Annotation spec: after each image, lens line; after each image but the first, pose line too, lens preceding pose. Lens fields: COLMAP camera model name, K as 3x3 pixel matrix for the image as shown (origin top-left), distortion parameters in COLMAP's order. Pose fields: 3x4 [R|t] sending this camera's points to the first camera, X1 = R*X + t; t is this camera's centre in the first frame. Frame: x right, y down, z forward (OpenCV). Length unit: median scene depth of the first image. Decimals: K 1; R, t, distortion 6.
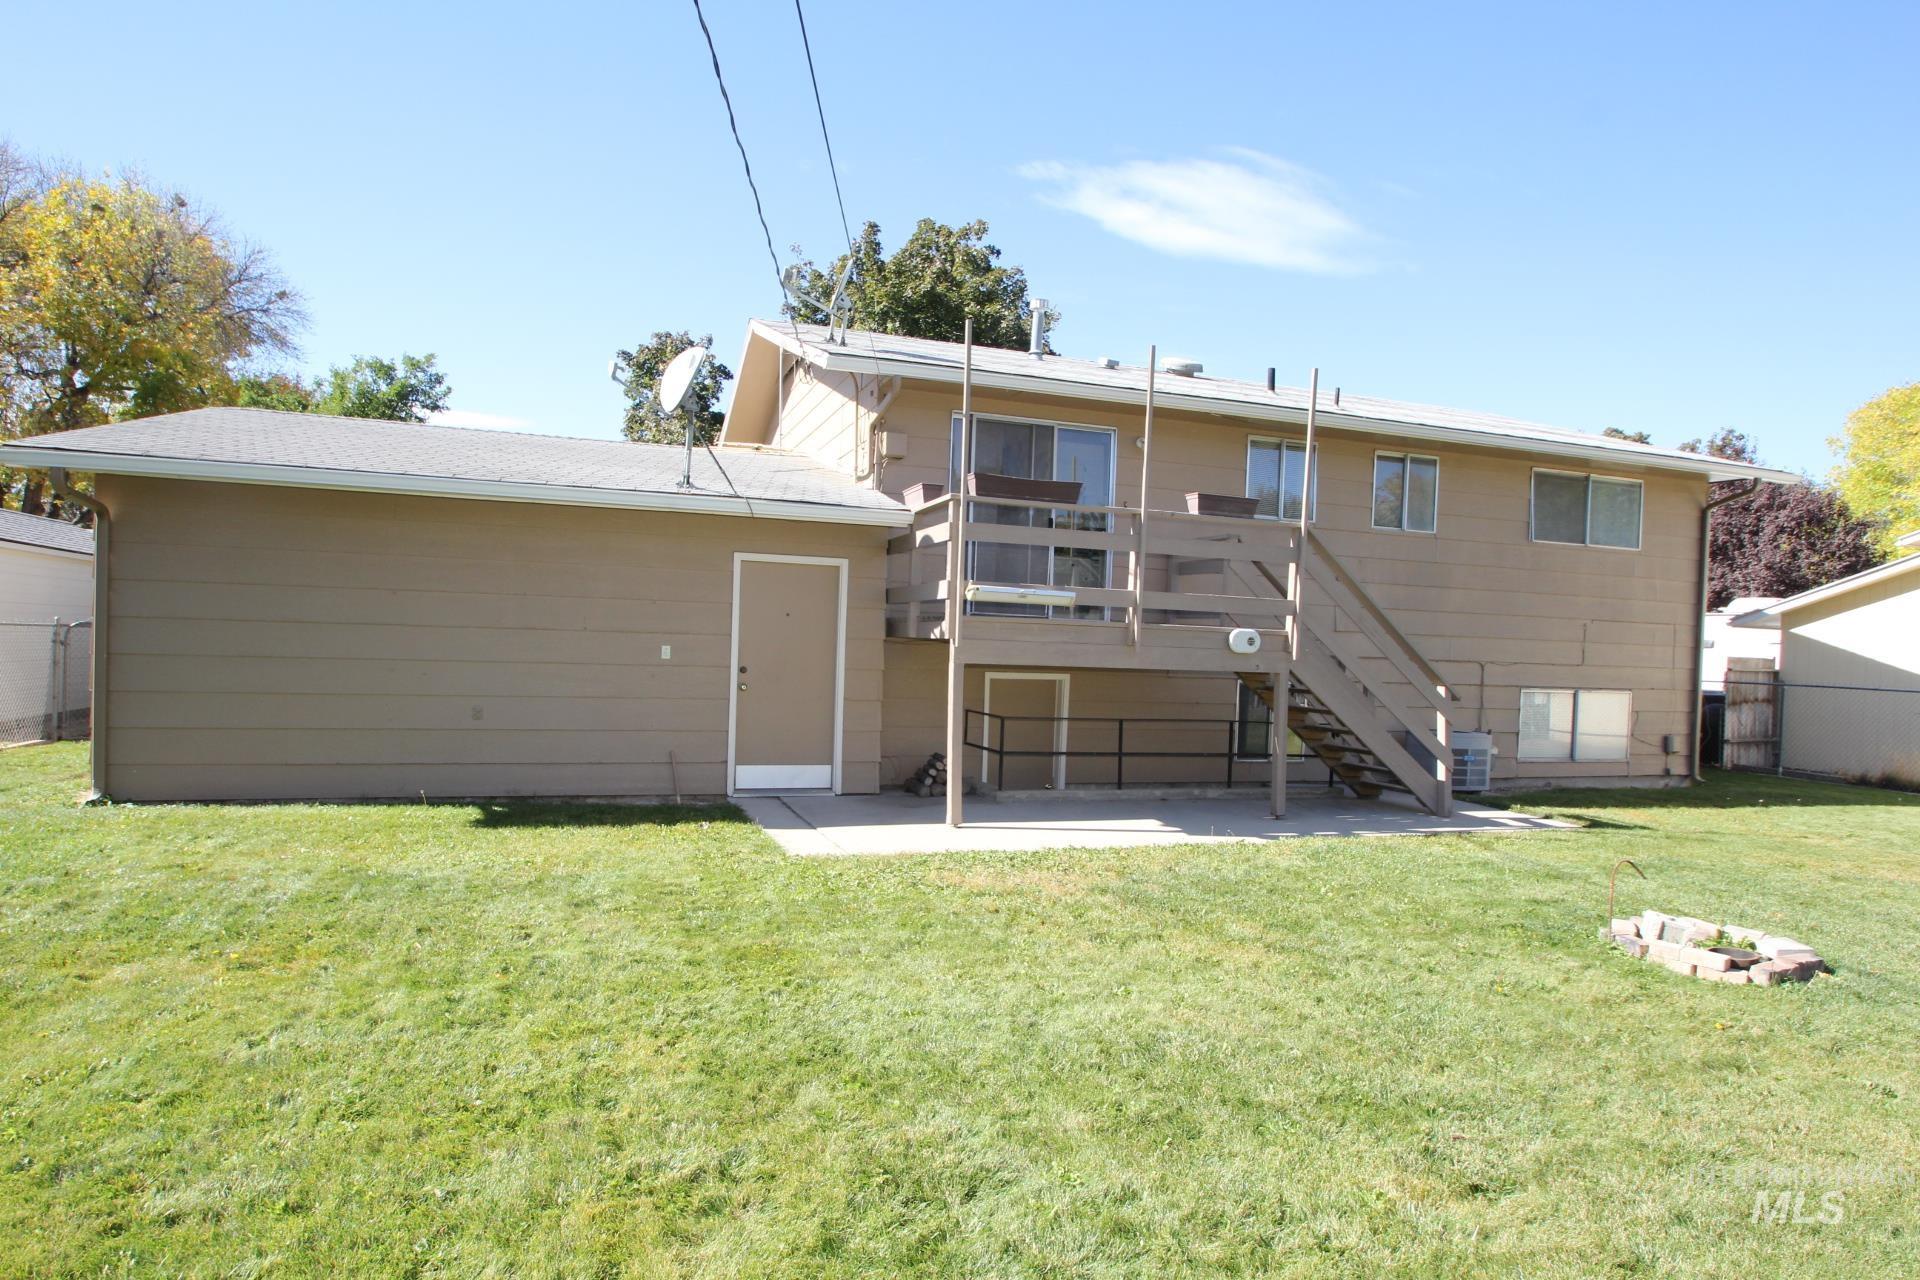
lens RADIAL K [[1090.6, 0, 960.0], [0, 1090.6, 640.0], [0, 0, 1]] dist [-0.016891, 0.000597]
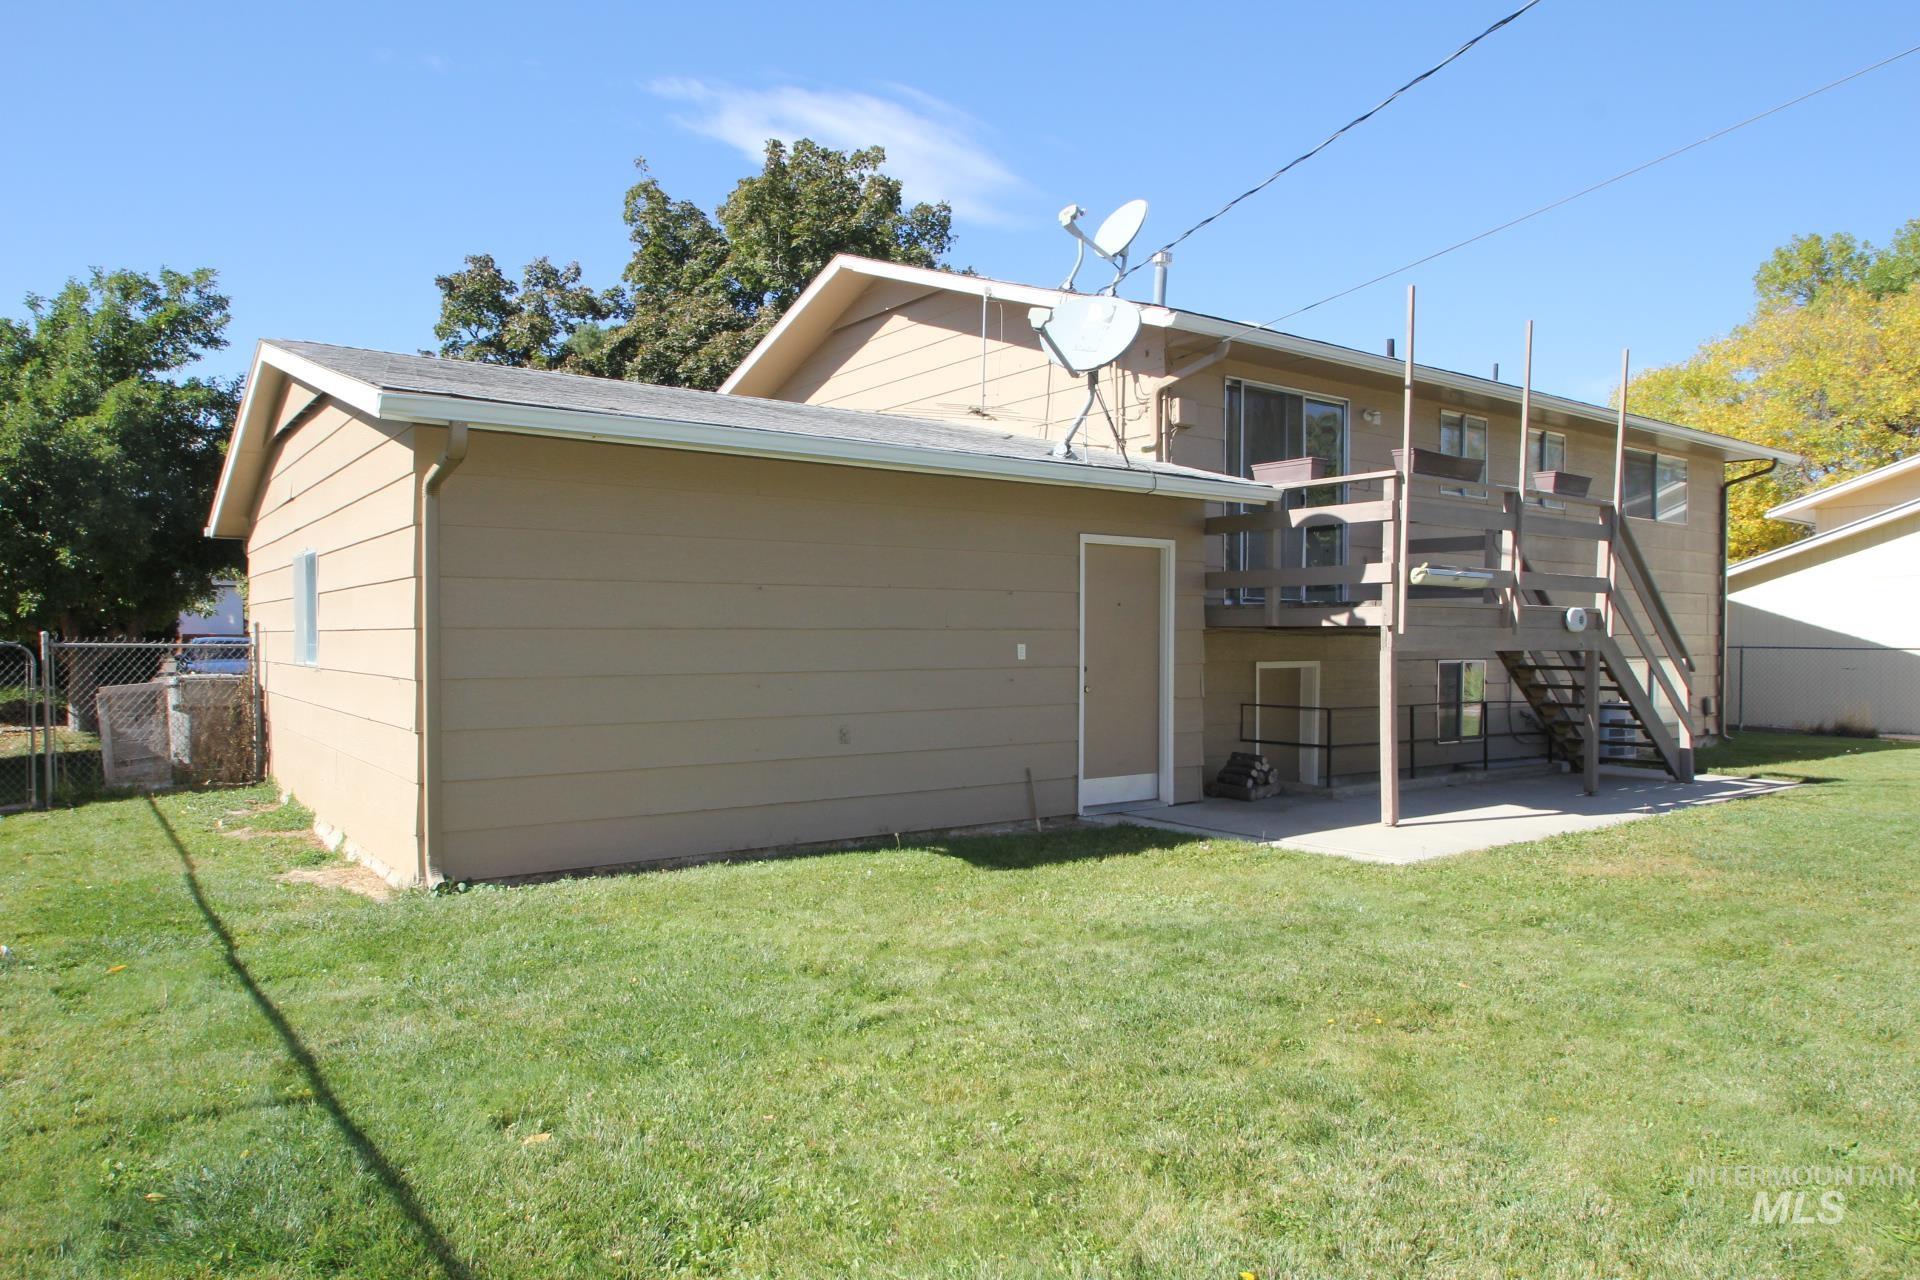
lens RADIAL K [[1215.1, 0, 960.0], [0, 1215.1, 640.0], [0, 0, 1]] dist [-0.023706, 0.000259]
pose [[0.952948, -0.033270, 0.301303, -0.585062], [0.028944, 0.999404, 0.018813, -0.016711], [-0.301749, -0.009207, 0.953343, 0.107648]]
